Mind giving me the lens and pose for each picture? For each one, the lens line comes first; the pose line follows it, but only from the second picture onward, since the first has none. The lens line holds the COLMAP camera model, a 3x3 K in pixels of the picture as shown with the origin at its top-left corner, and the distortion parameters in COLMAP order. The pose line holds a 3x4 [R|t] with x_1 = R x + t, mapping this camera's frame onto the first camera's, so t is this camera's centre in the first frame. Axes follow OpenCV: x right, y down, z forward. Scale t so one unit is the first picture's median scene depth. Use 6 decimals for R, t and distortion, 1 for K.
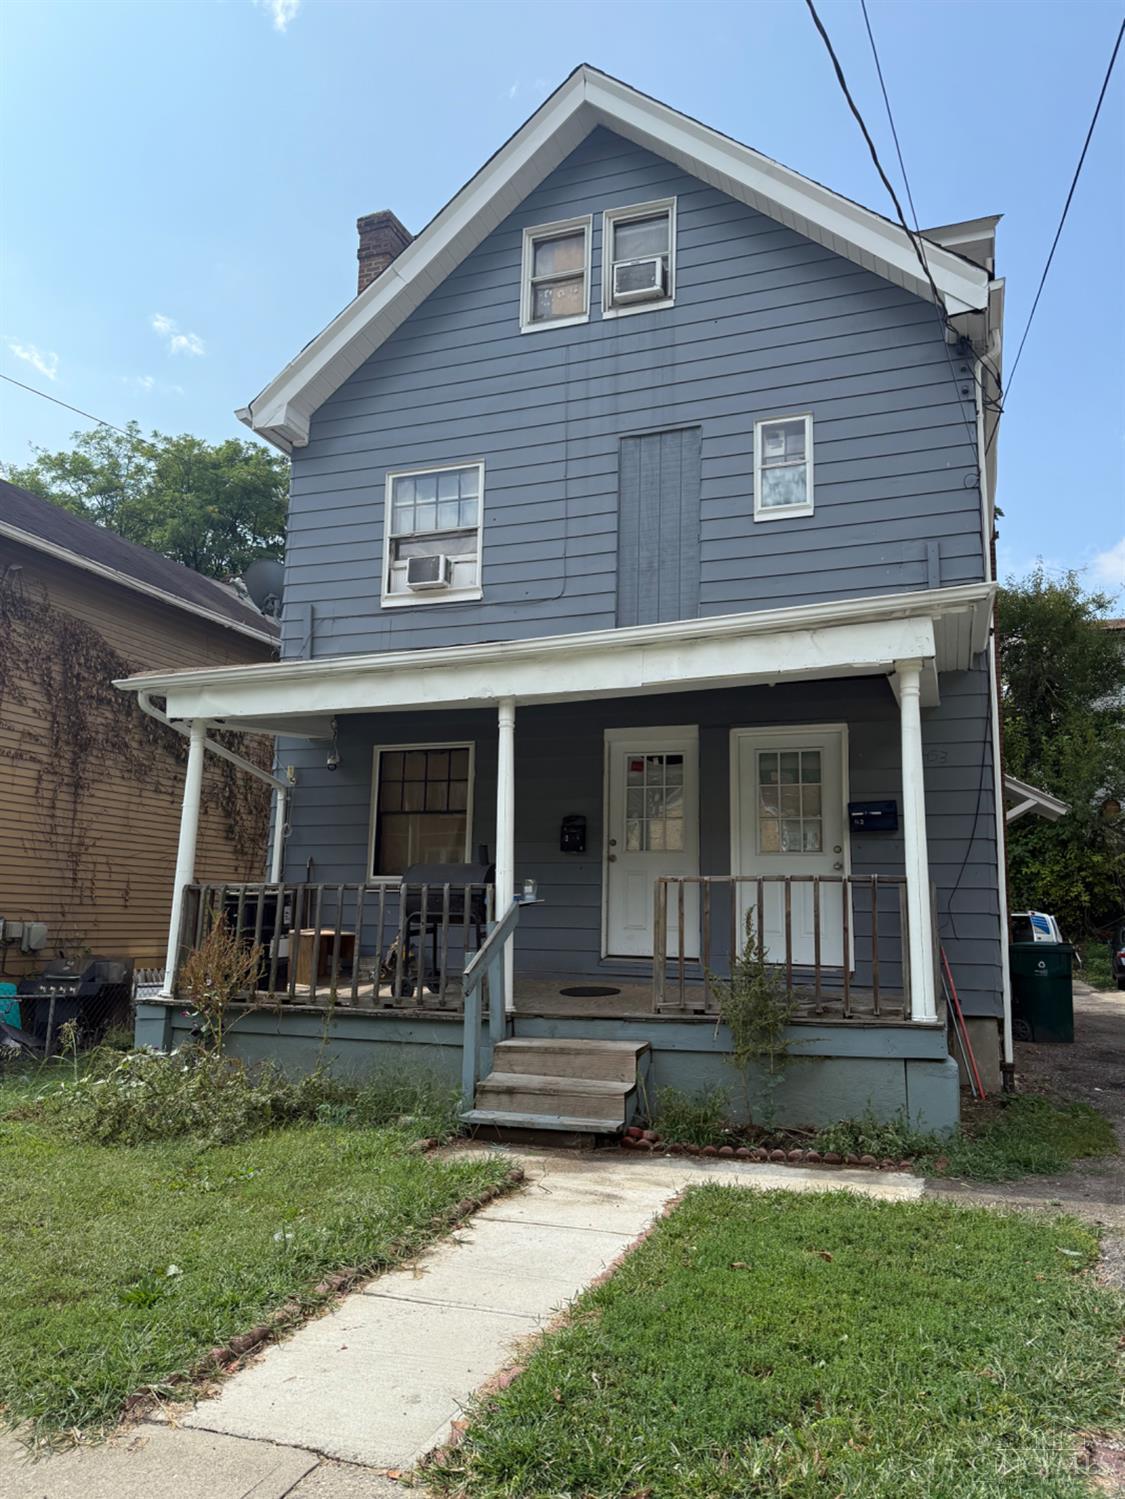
lens RADIAL K [[1055.8, 0, 562.5], [0, 1055.8, 749.5], [0, 0, 1]] dist [0.170925, -0.371916]
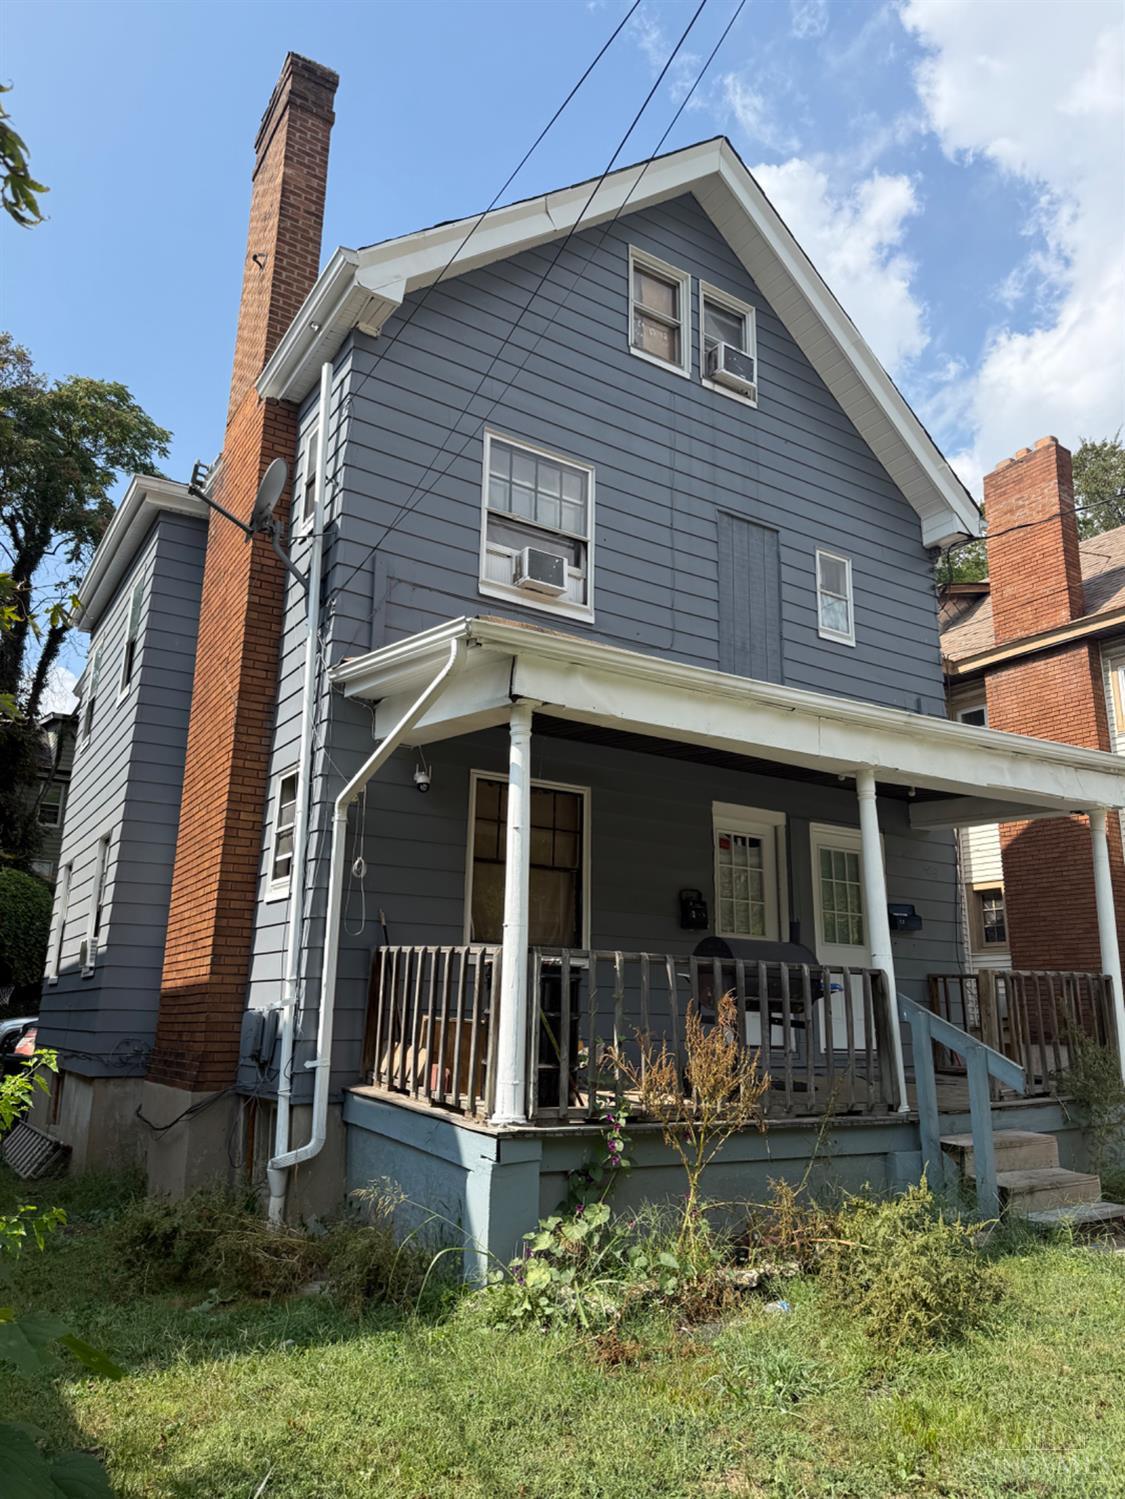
lens RADIAL K [[1055.8, 0, 562.5], [0, 1055.8, 749.5], [0, 0, 1]] dist [0.170925, -0.371916]
pose [[0.594508, 0.192894, 0.780610, -0.759379], [-0.134218, 0.980986, -0.140189, 0.083369], [-0.792809, -0.021429, 0.609094, 0.509241]]
